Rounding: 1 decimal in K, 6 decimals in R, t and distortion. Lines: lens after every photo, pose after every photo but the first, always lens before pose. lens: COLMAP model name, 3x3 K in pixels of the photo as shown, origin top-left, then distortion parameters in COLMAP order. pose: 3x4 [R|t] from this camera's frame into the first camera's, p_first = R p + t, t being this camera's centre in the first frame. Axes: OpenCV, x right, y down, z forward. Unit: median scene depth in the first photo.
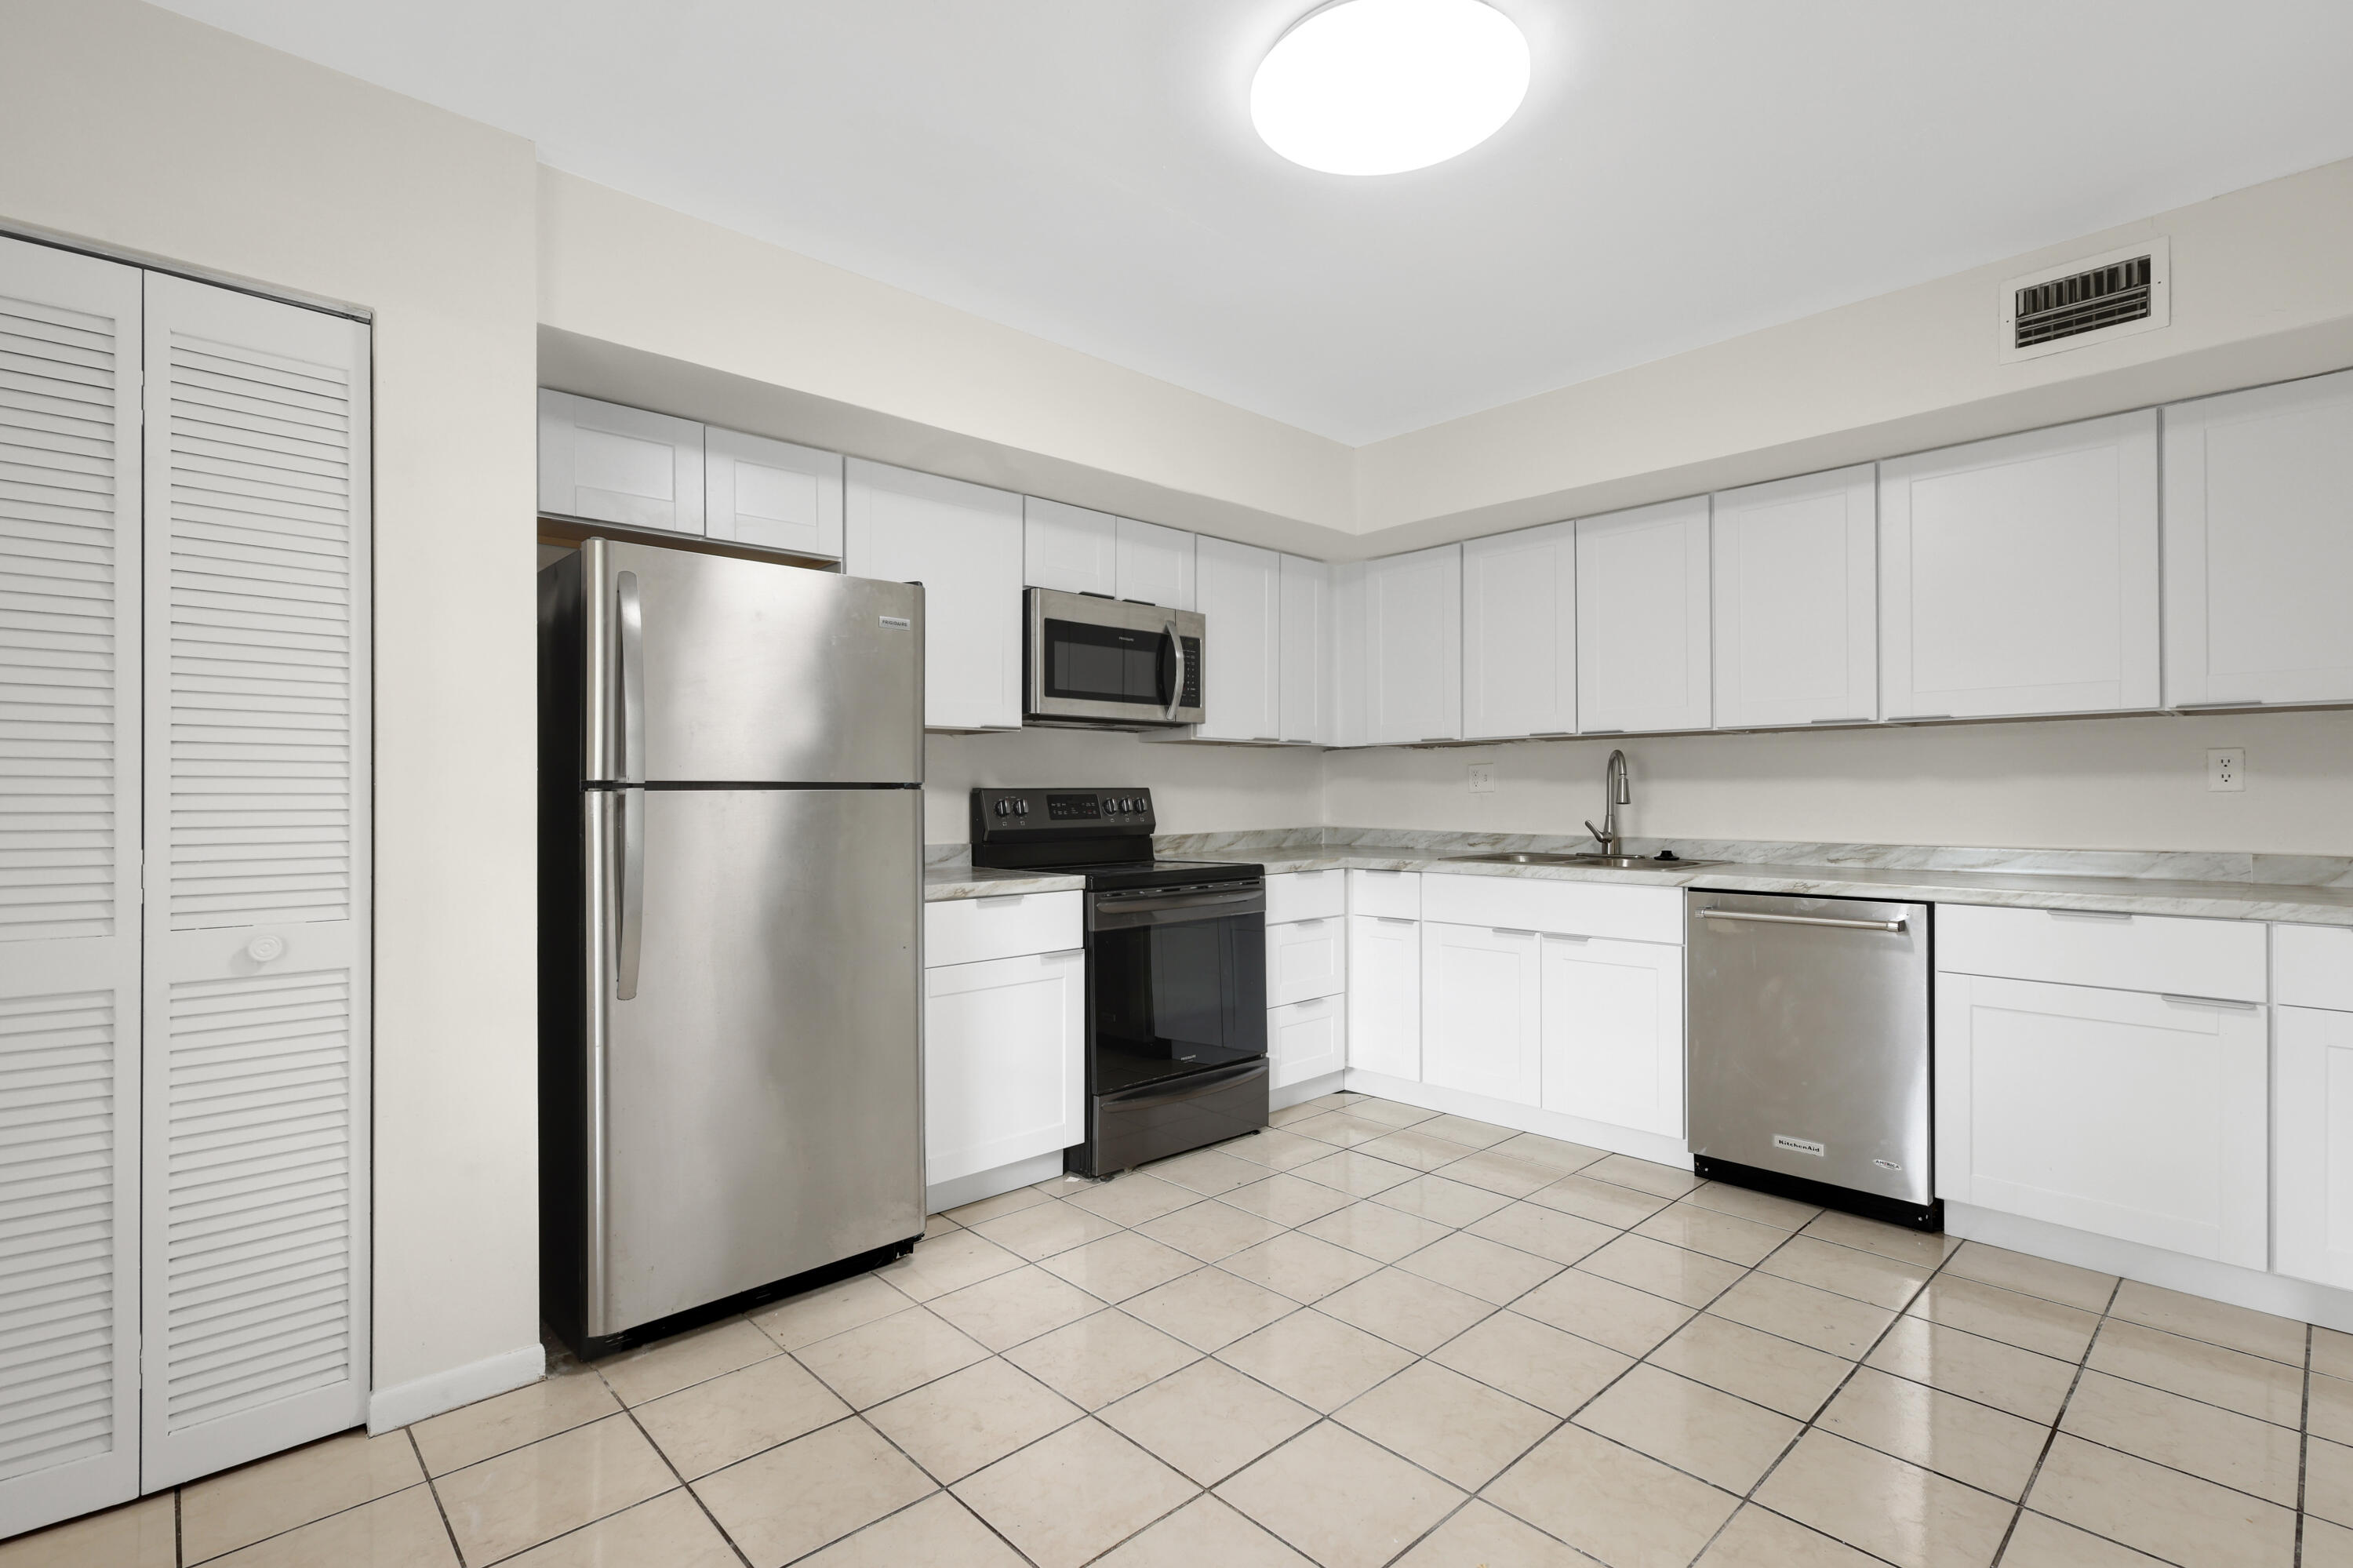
lens RADIAL K [[1098.7, 0, 1180.9], [0, 1098.7, 788.7], [0, 0, 1]] dist [0.000905, -0.000743]
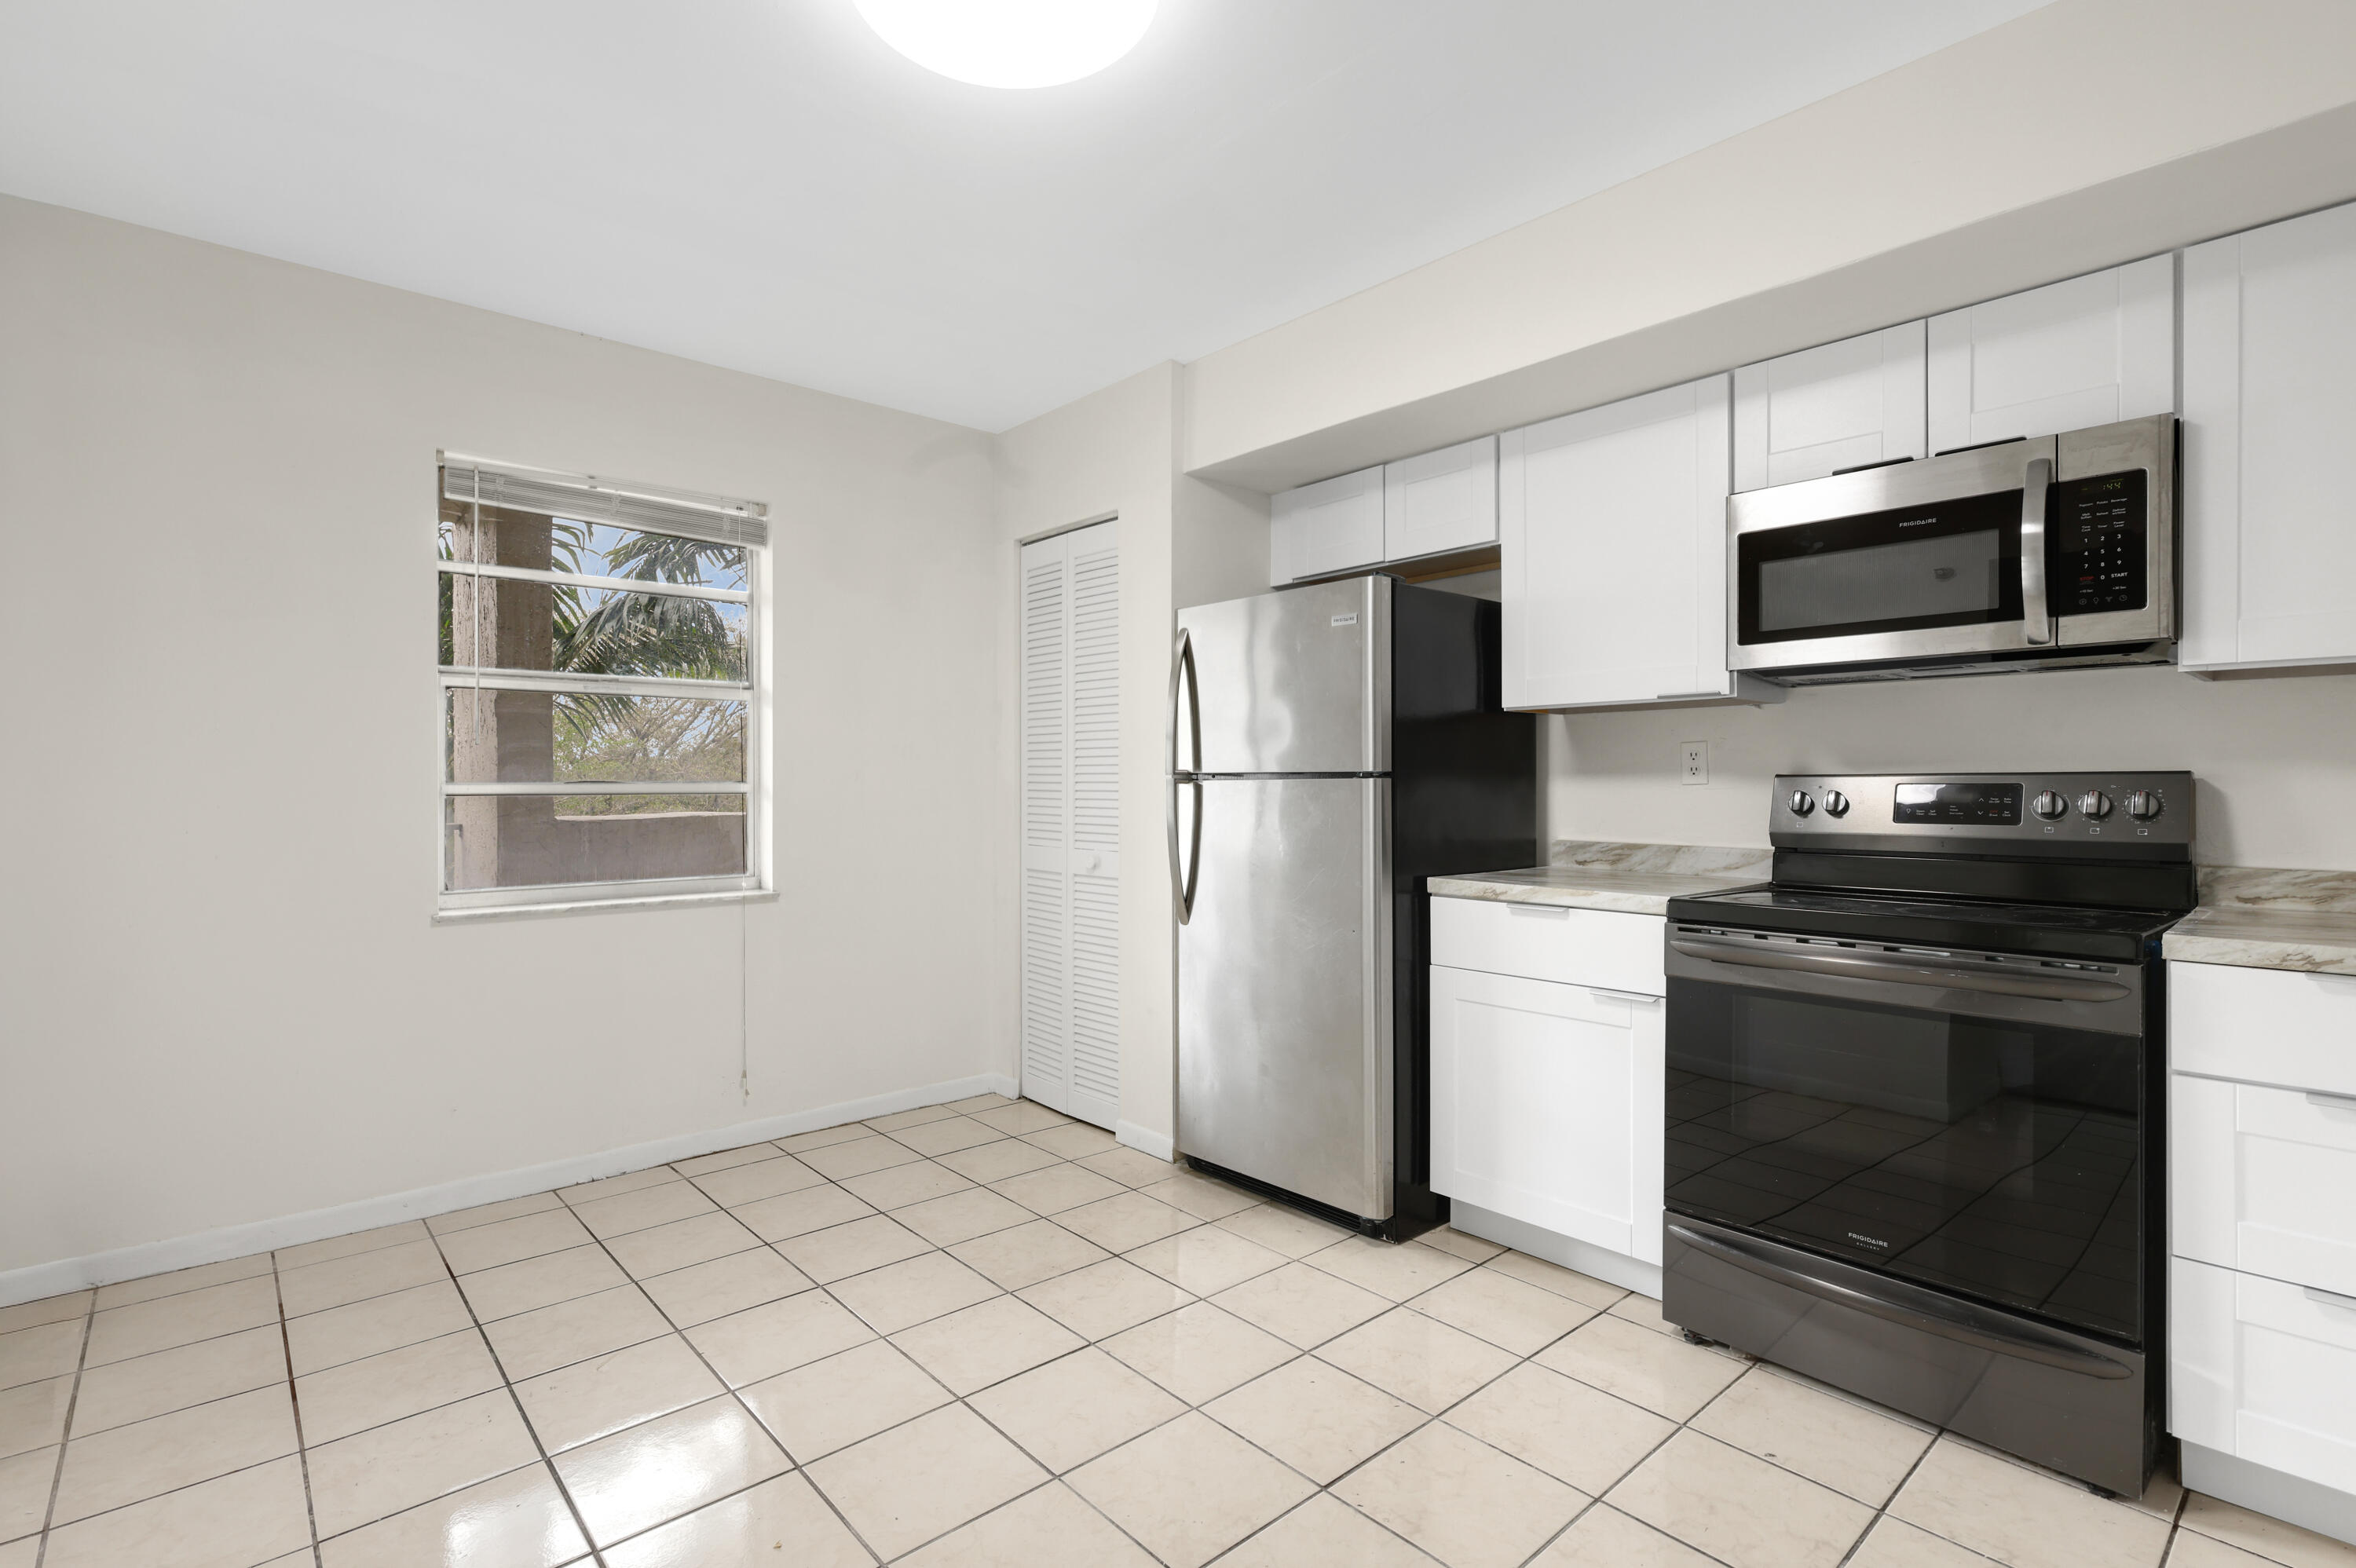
lens RADIAL K [[1099.9, 0, 1182.4], [0, 1099.9, 788.7], [0, 0, 1]] dist [0.000905, -0.000743]
pose [[-0.032586, 0.005032, -0.999456, 0.668772], [0.003900, 0.999980, 0.004908, 0.004224], [0.999461, -0.003738, -0.032605, 0.743442]]
